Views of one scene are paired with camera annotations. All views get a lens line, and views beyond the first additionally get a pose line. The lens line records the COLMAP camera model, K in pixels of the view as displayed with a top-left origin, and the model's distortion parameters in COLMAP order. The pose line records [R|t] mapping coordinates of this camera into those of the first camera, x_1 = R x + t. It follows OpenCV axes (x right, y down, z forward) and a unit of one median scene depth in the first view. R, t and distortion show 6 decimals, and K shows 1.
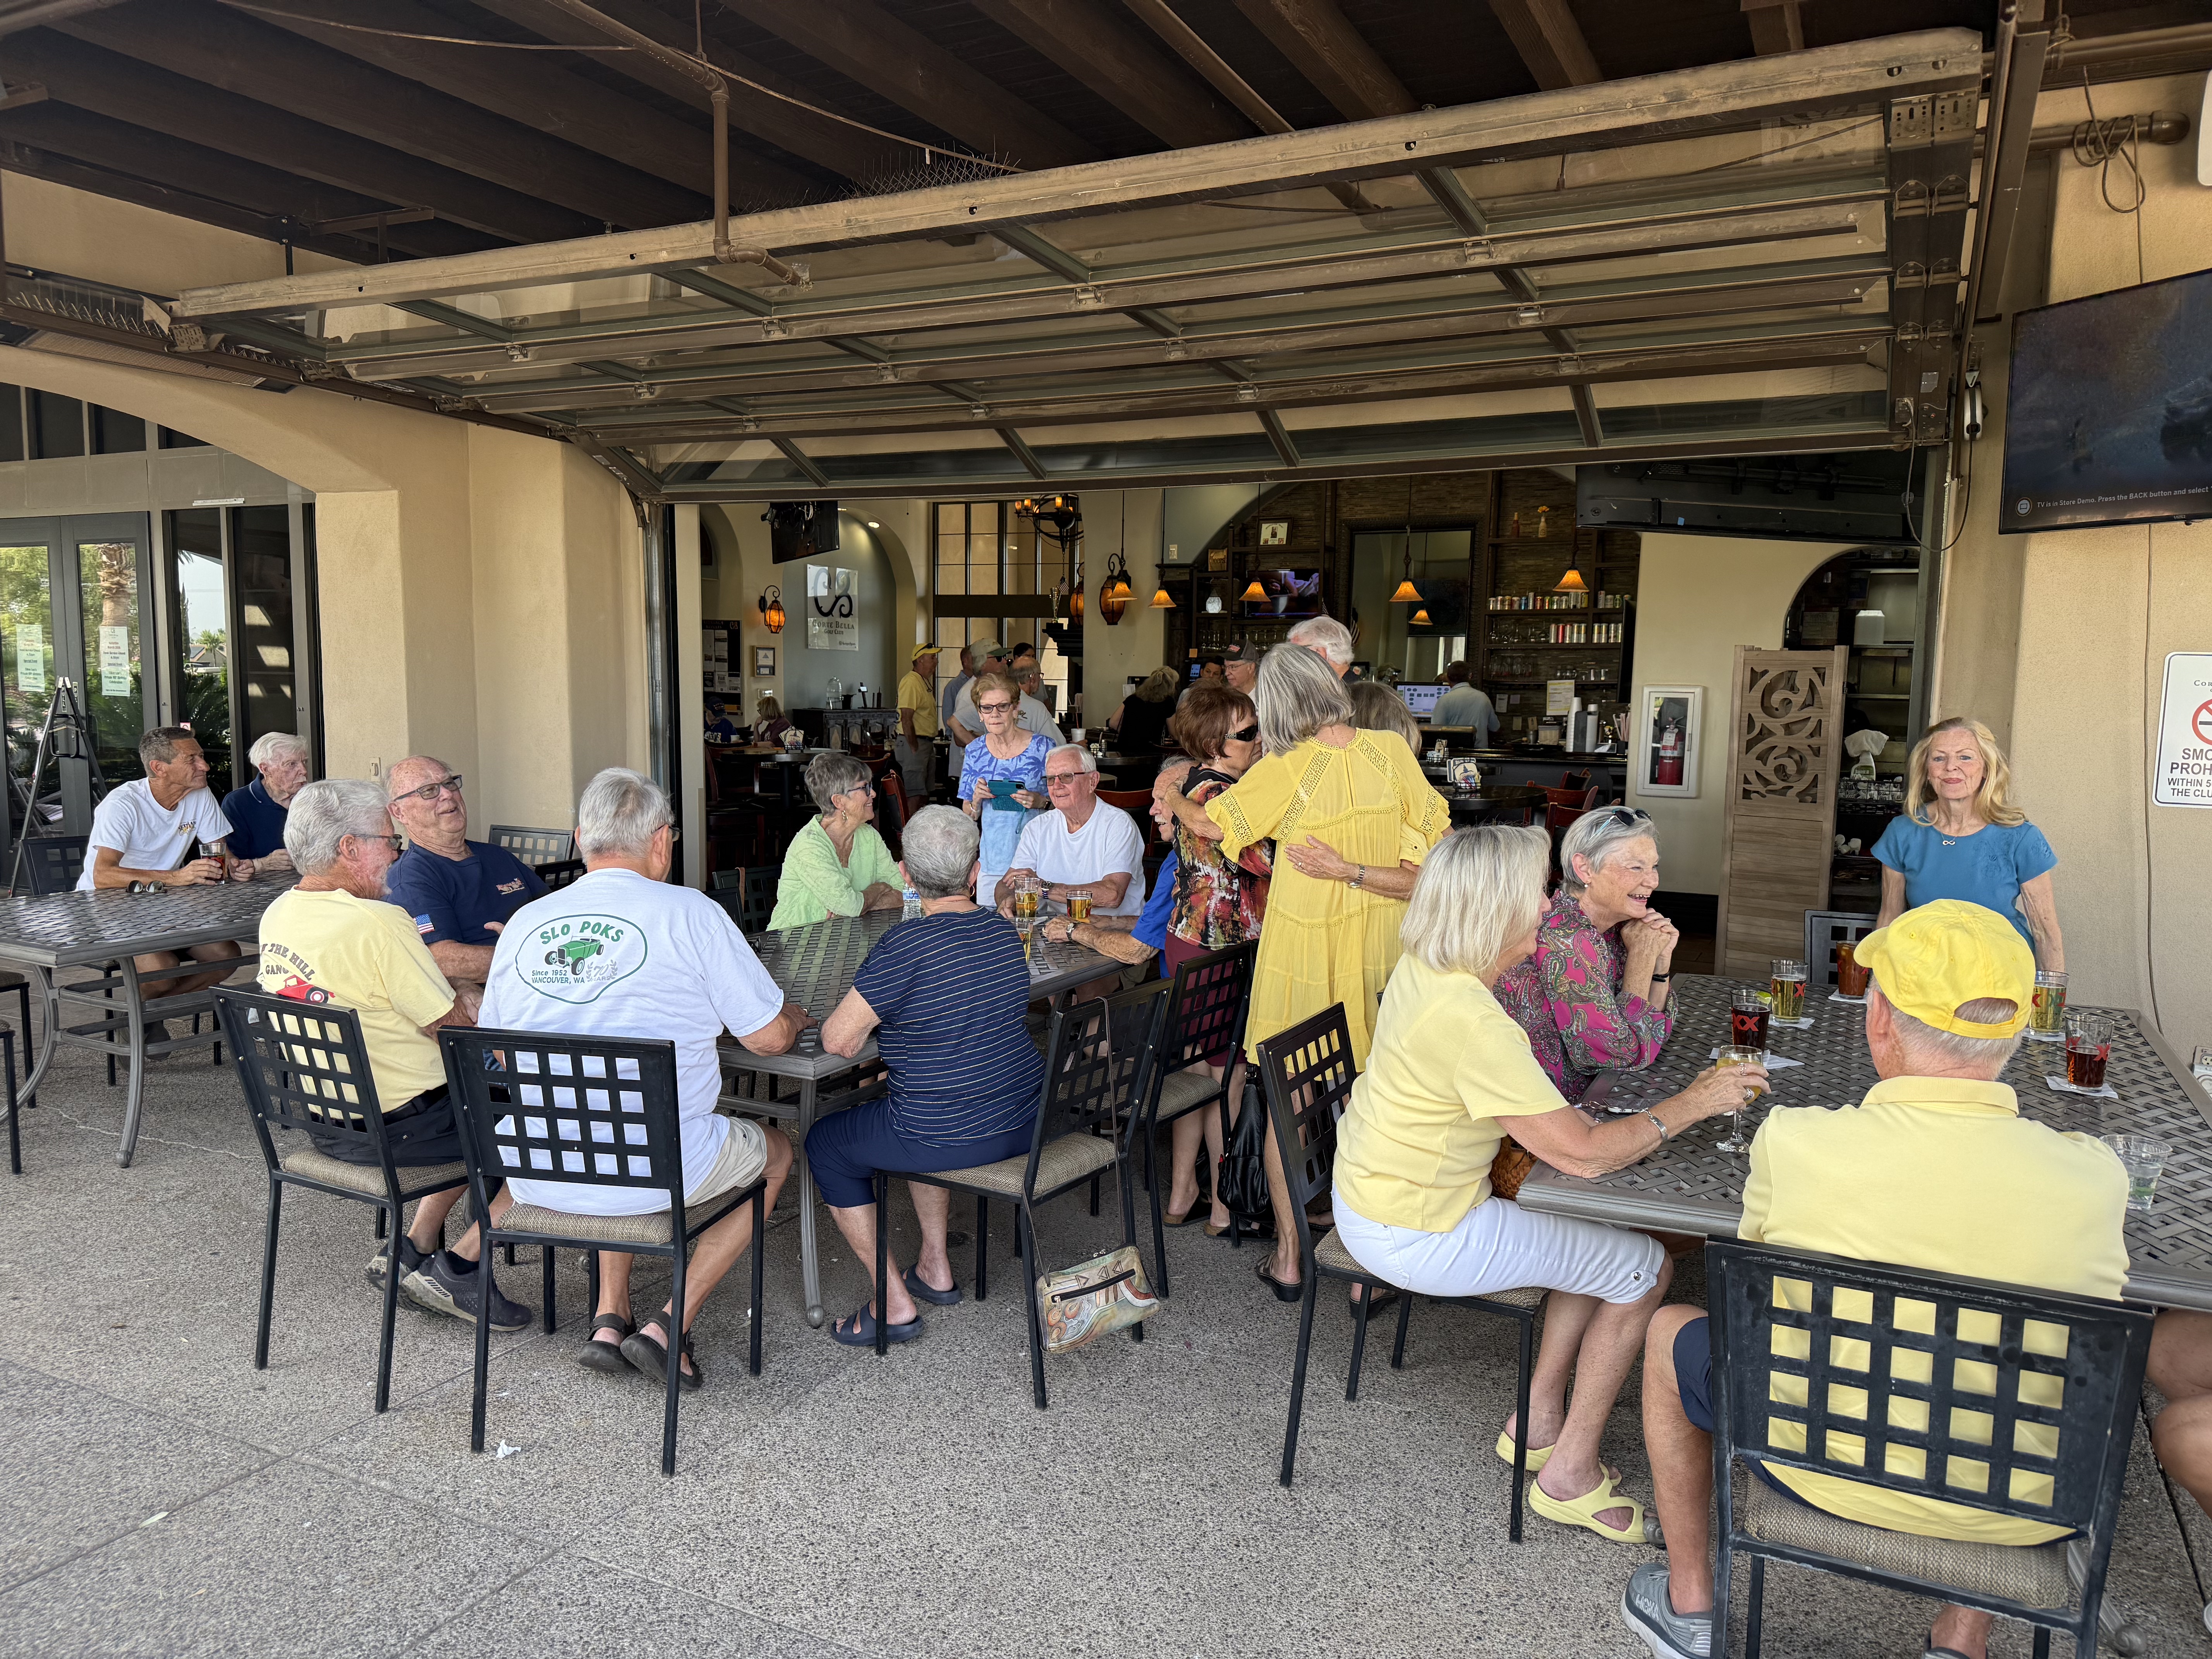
lens RADIAL K [[1561.1, 0, 1110.6], [0, 1561.1, 842.6], [0, 0, 1]] dist [0.061172, -0.044015]
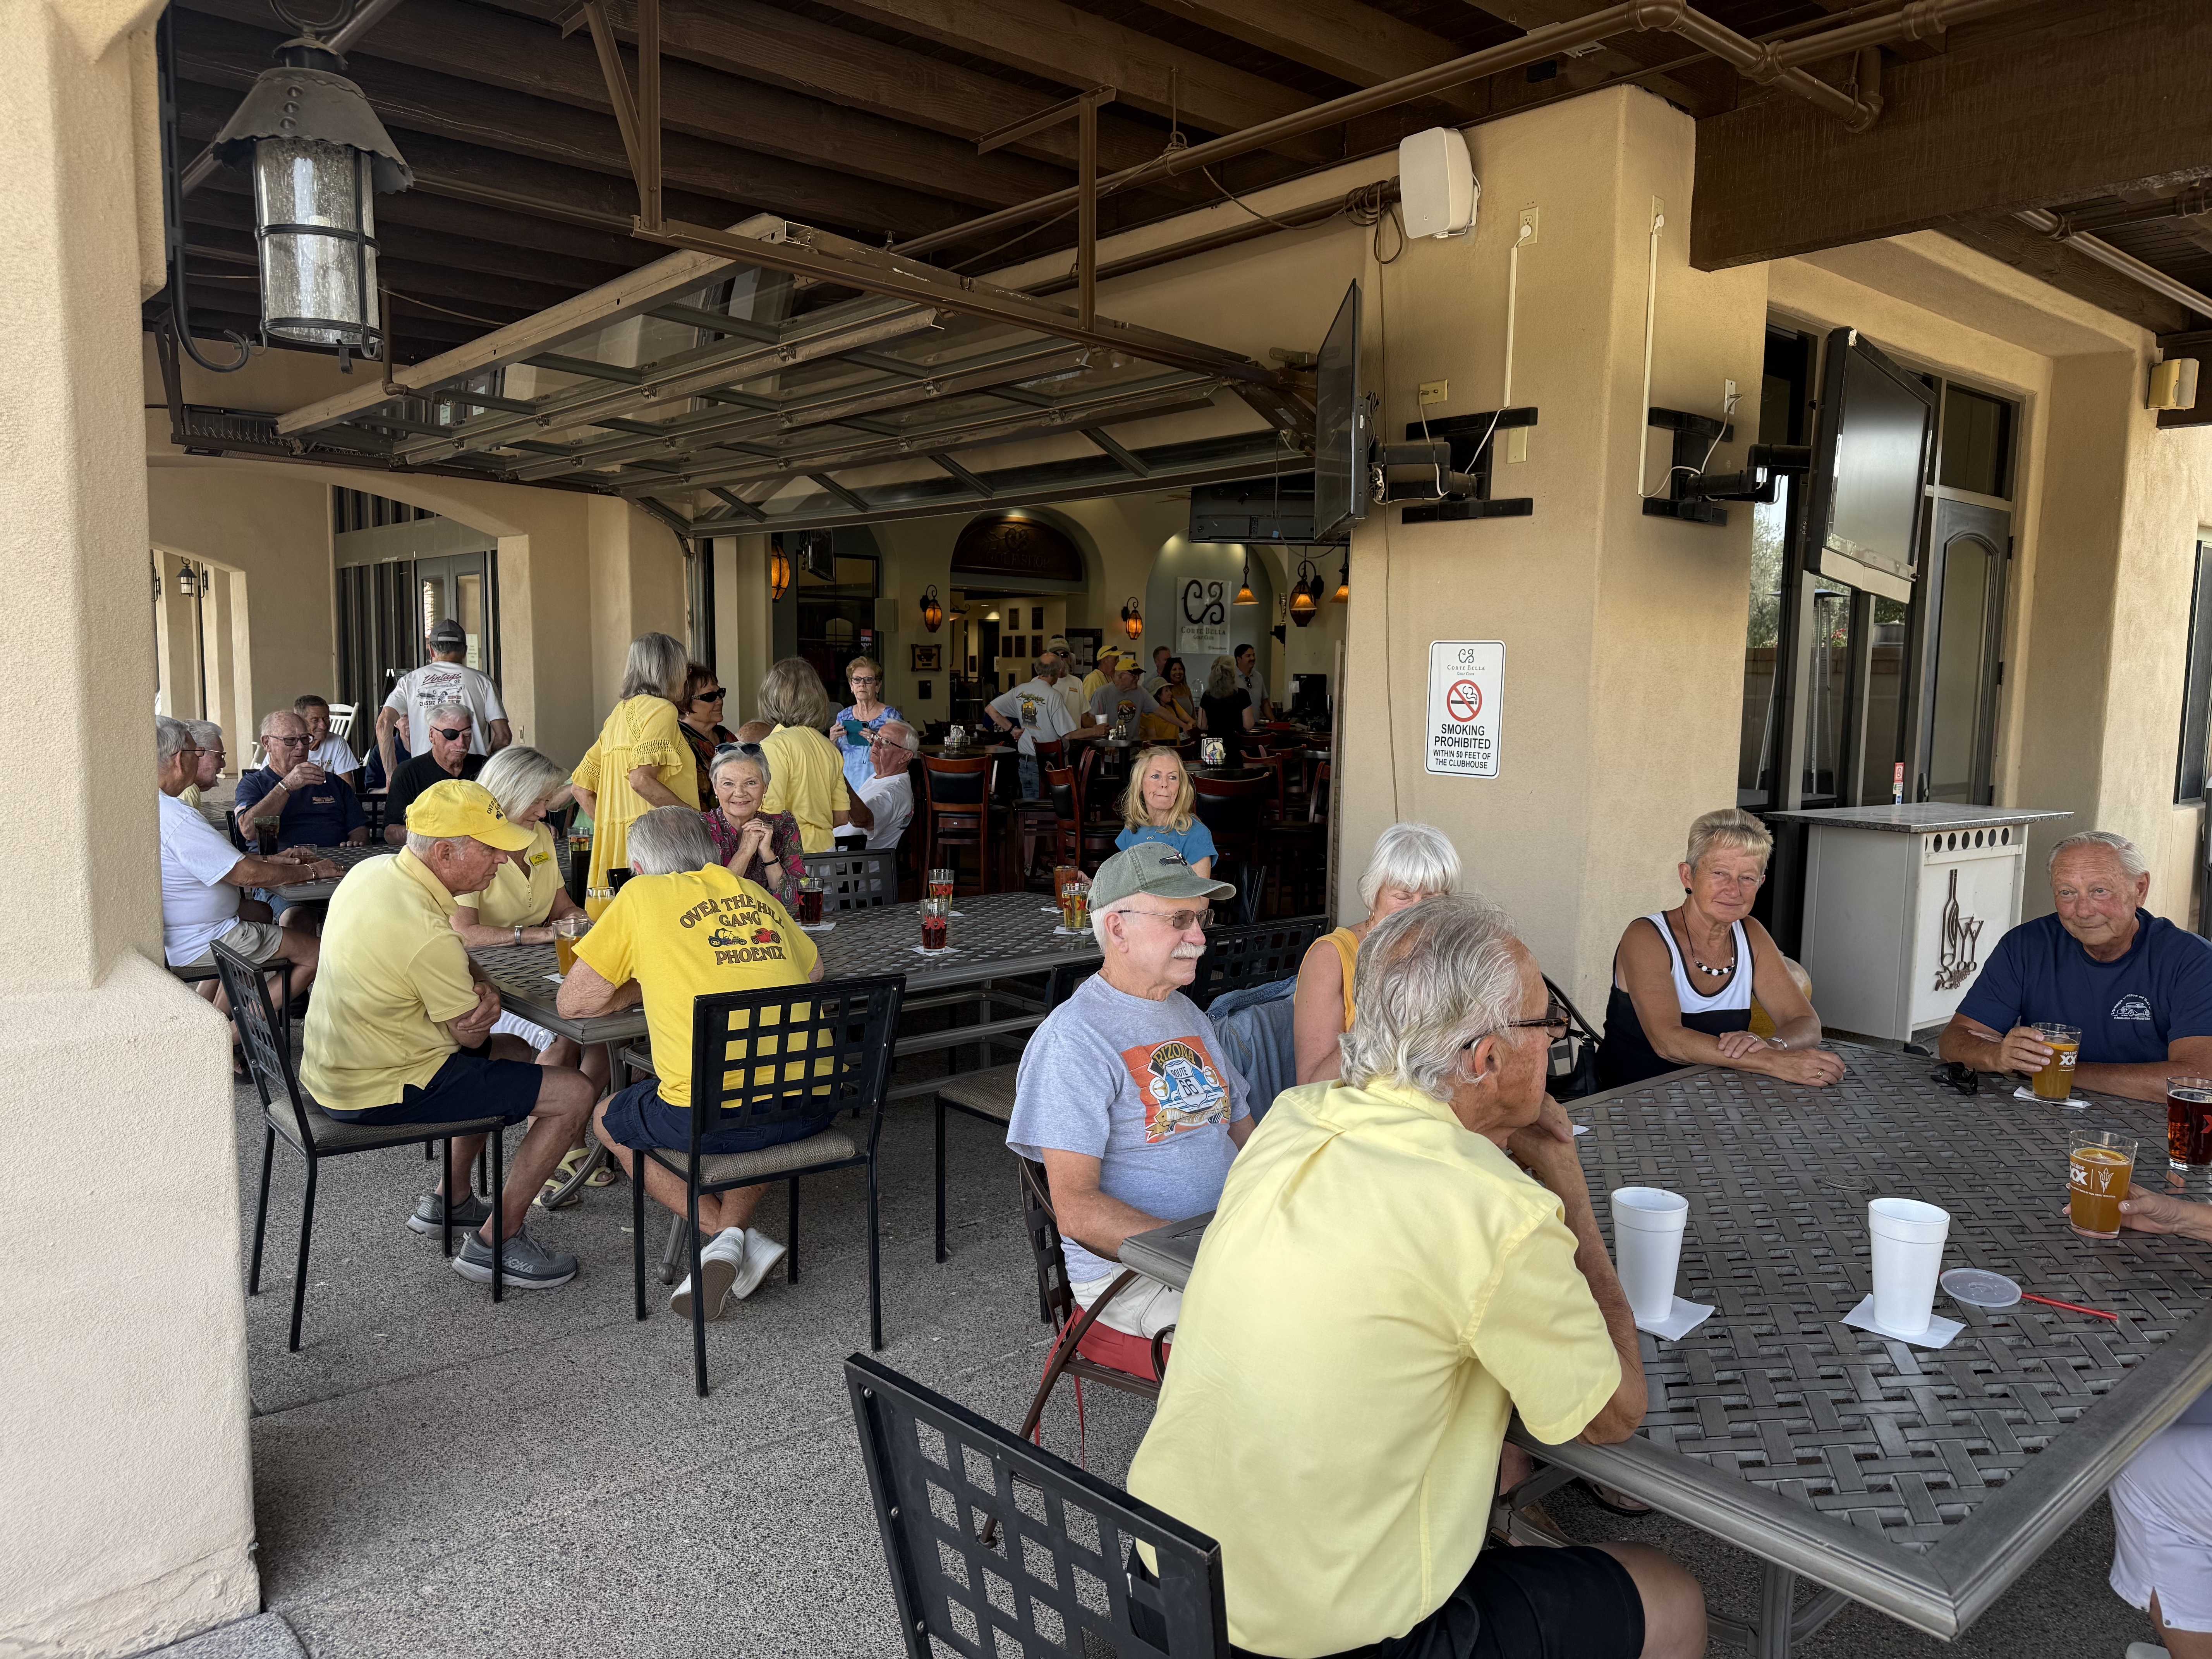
lens RADIAL K [[1561.1, 0, 1148.7], [0, 1561.1, 838.1], [0, 0, 1]] dist [0.061172, -0.044015]
pose [[0.927737, 0.037227, -0.371373, 0.257038], [-0.039688, 0.999212, 0.001016, 0.009044], [0.371118, 0.013797, 0.928483, -0.042198]]
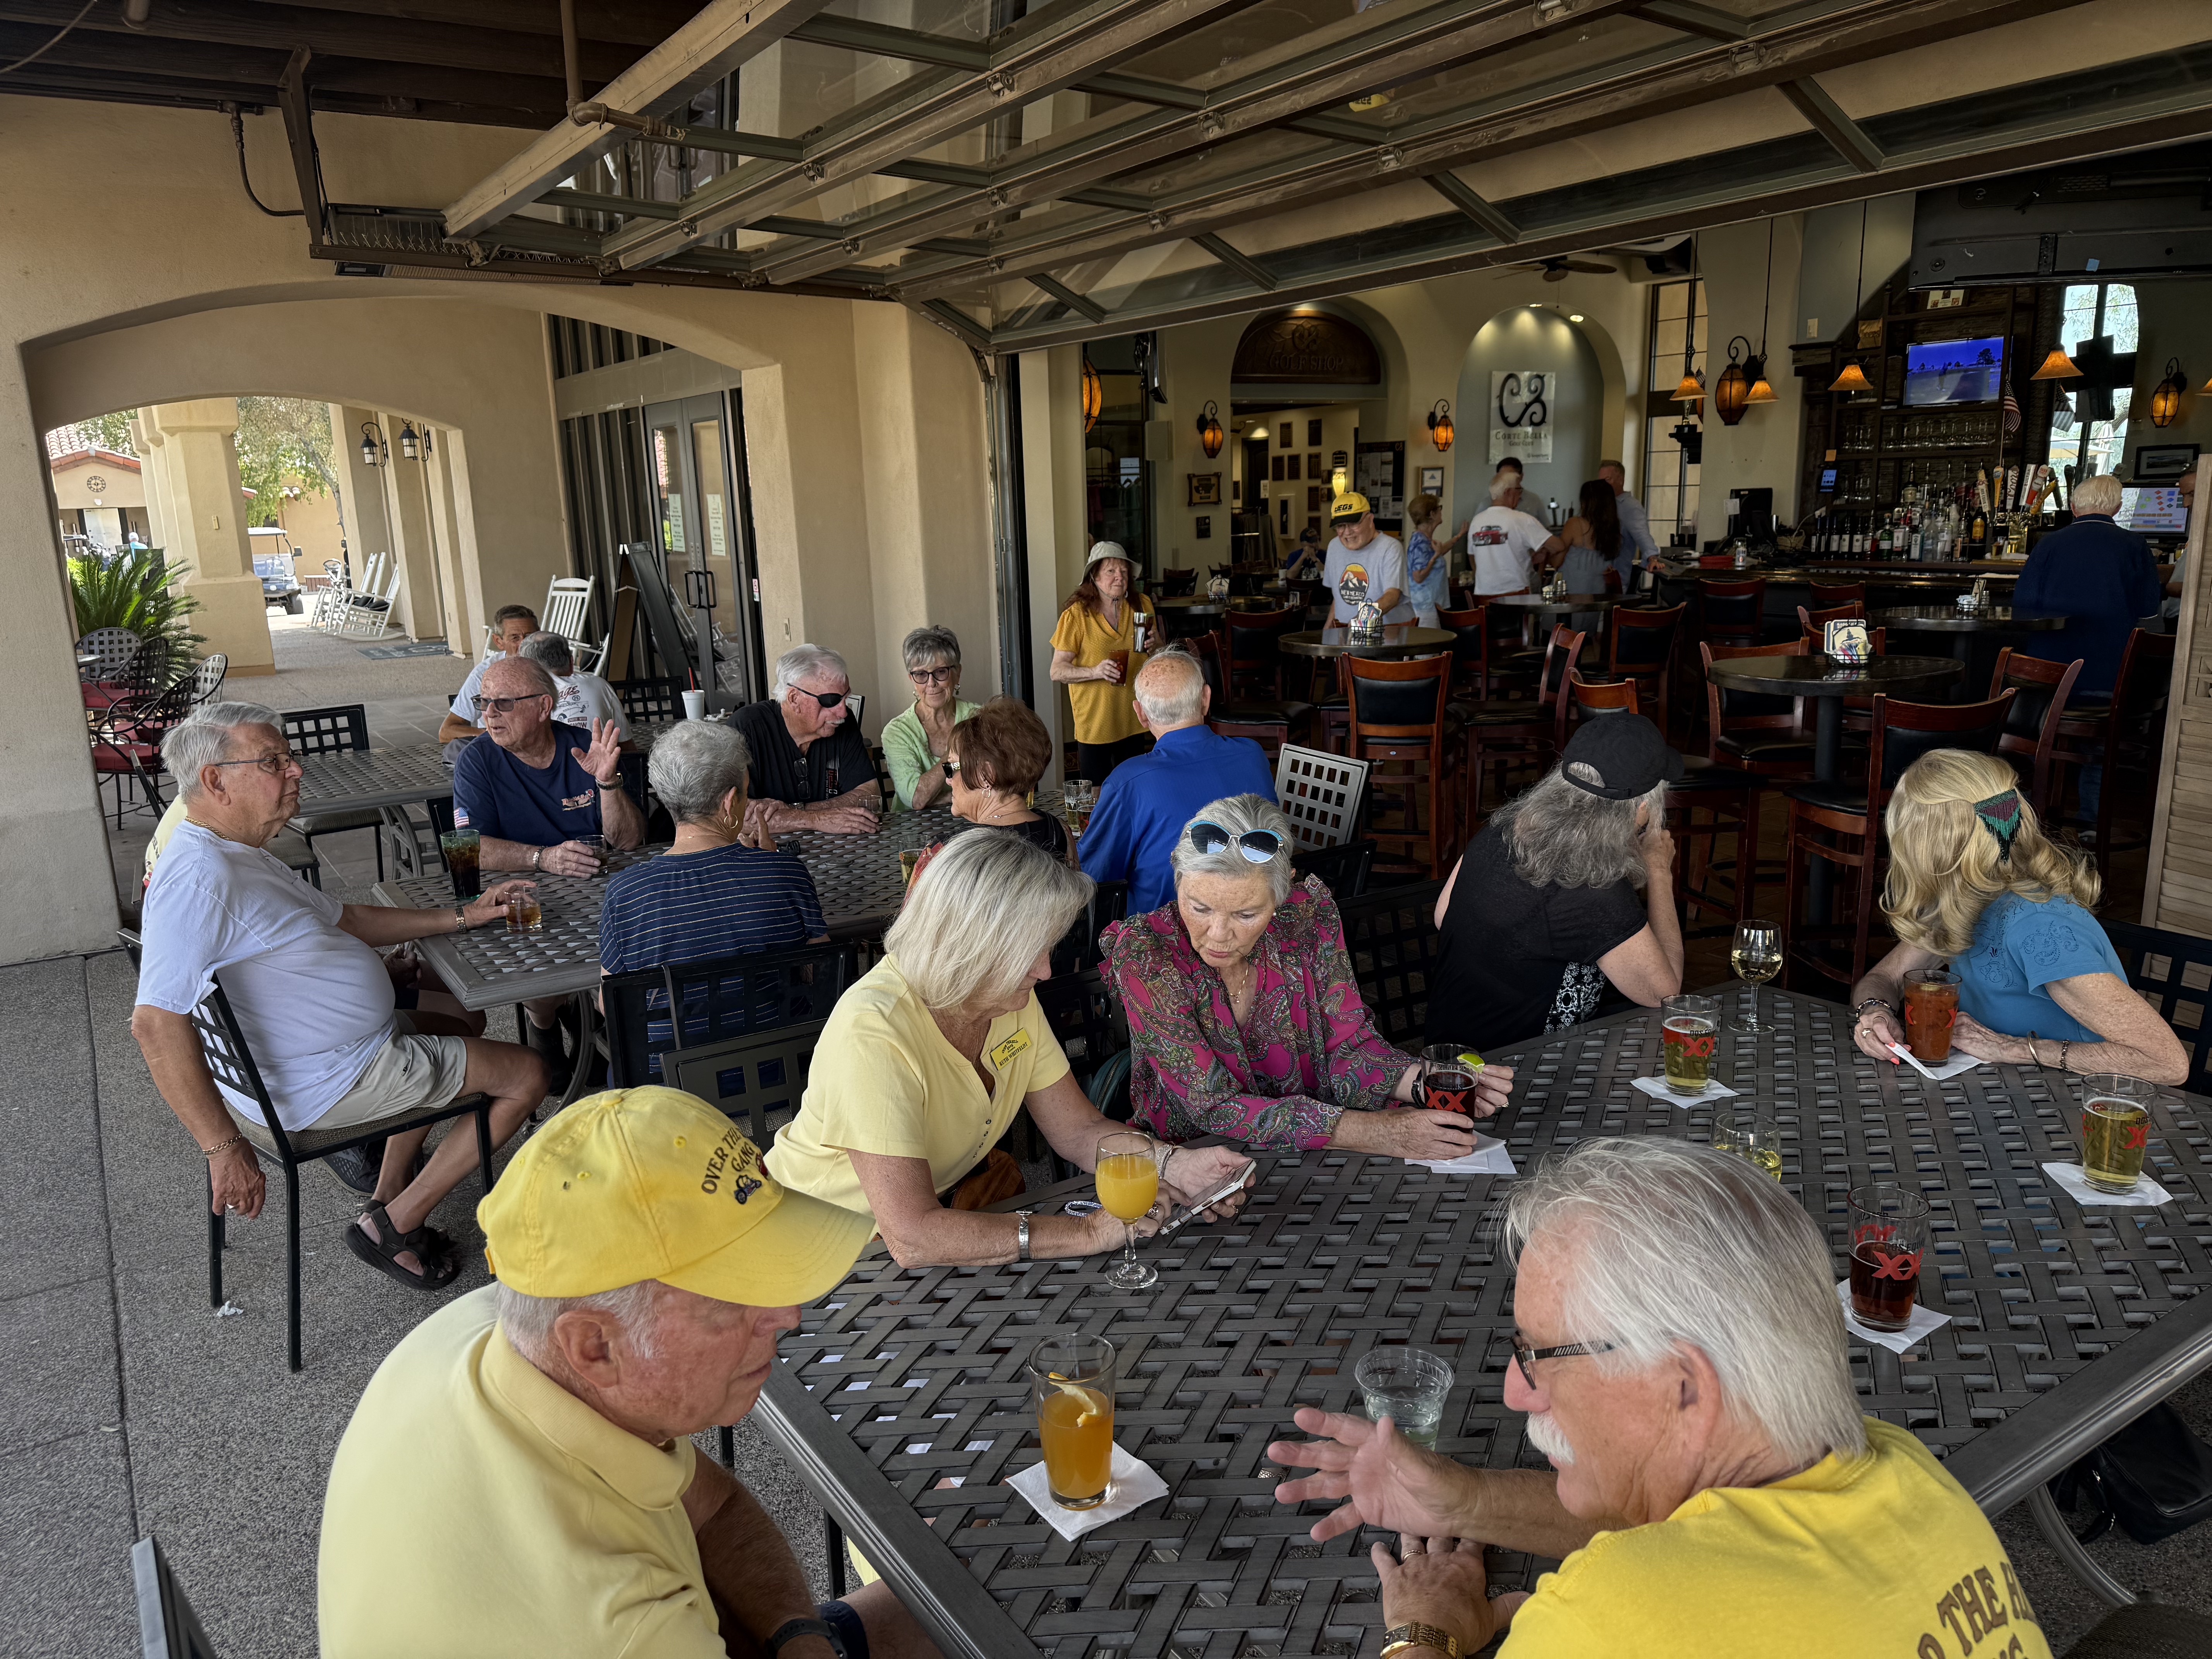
lens RADIAL K [[1561.1, 0, 1097.8], [0, 1561.1, 833.9], [0, 0, 1]] dist [0.061172, -0.044015]
pose [[0.854985, 0.069013, -0.514040, 0.131091], [-0.009606, 0.993045, 0.117345, -0.016142], [0.518563, -0.095390, 0.849702, 0.076405]]
